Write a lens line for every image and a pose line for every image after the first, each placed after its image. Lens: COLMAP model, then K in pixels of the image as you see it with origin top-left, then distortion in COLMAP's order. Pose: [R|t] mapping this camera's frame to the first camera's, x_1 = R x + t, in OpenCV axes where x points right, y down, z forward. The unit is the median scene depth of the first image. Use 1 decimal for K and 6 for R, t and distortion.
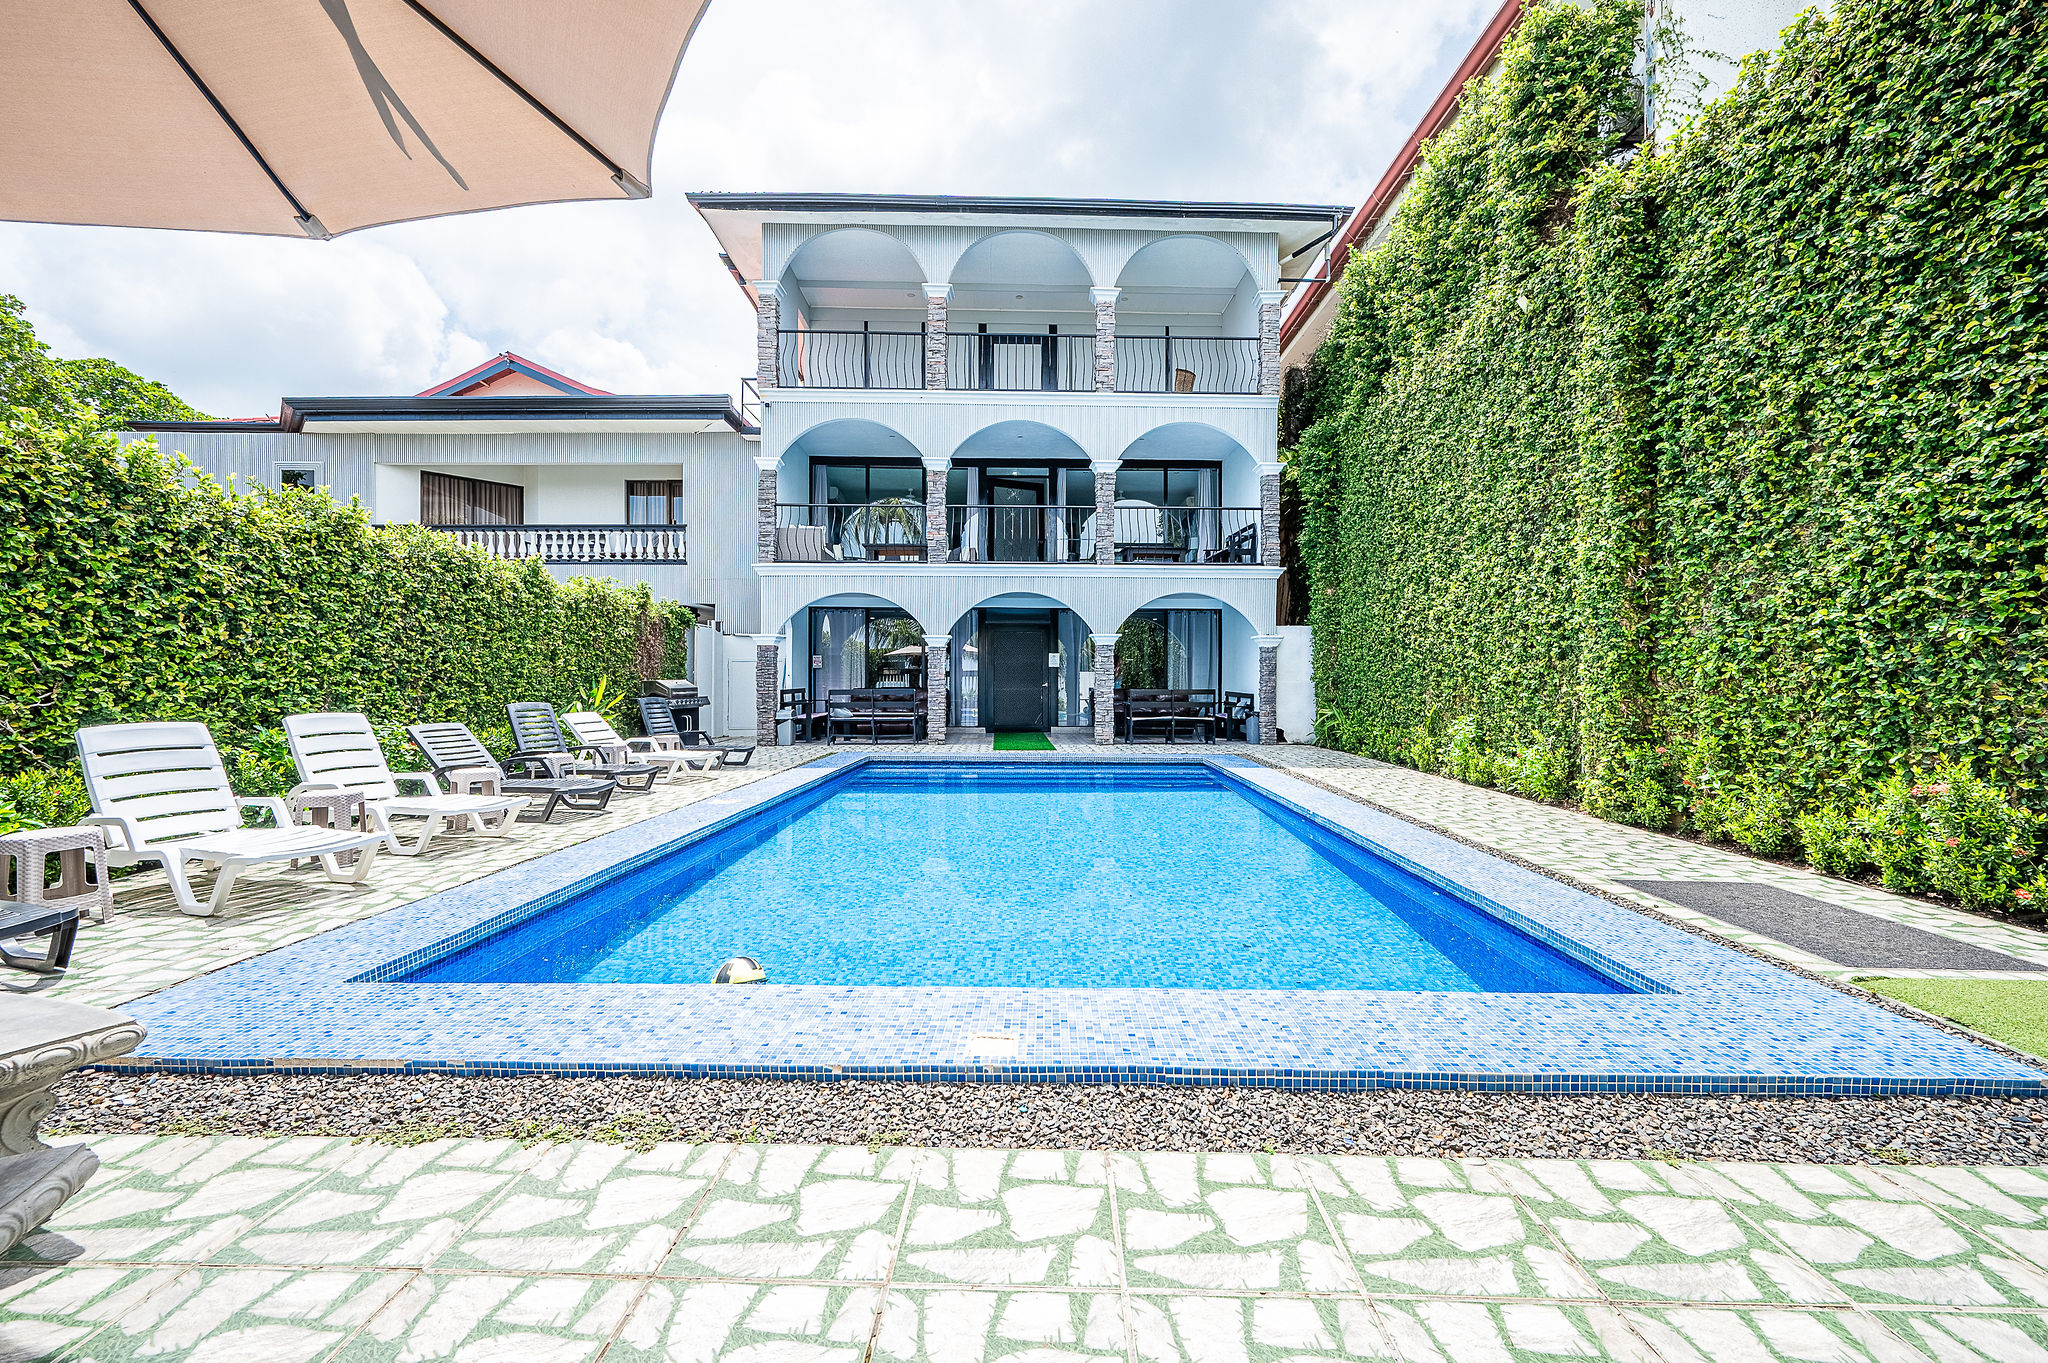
lens RADIAL K [[810.2, 0, 985.4], [0, 810.2, 674.8], [0, 0, 1]] dist [0.002286, -0.000771]
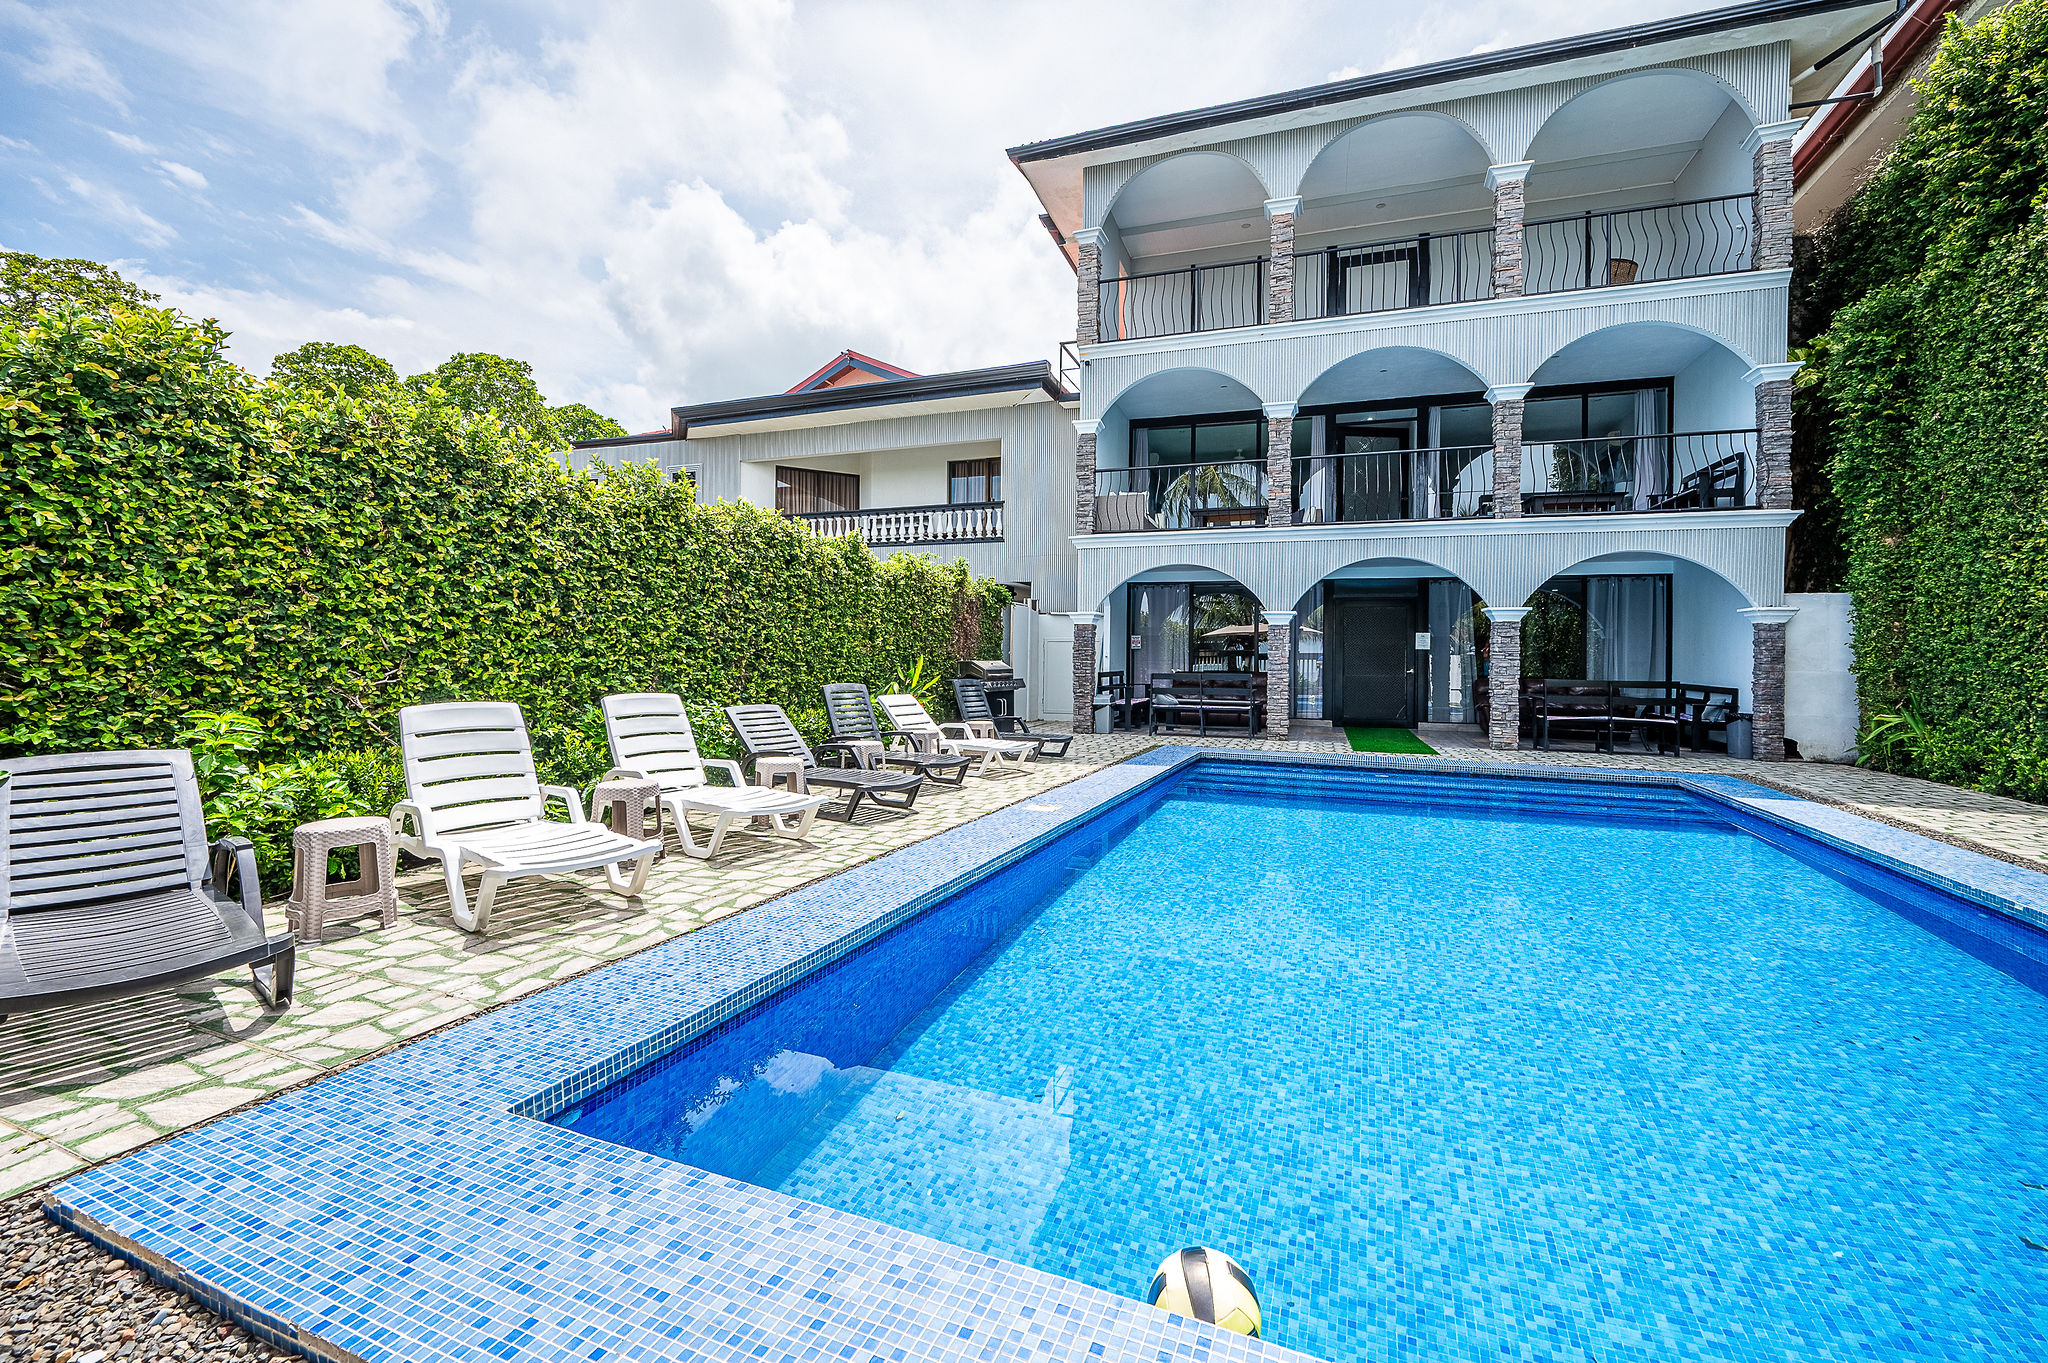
lens RADIAL K [[810.2, 0, 1020.4], [0, 810.2, 666.0], [0, 0, 1]] dist [0.002286, -0.000771]
pose [[0.944771, 0.012874, -0.327479, -0.036912], [-0.008895, 0.999867, 0.013645, -0.000760], [0.327611, -0.009979, 0.944760, 0.107750]]
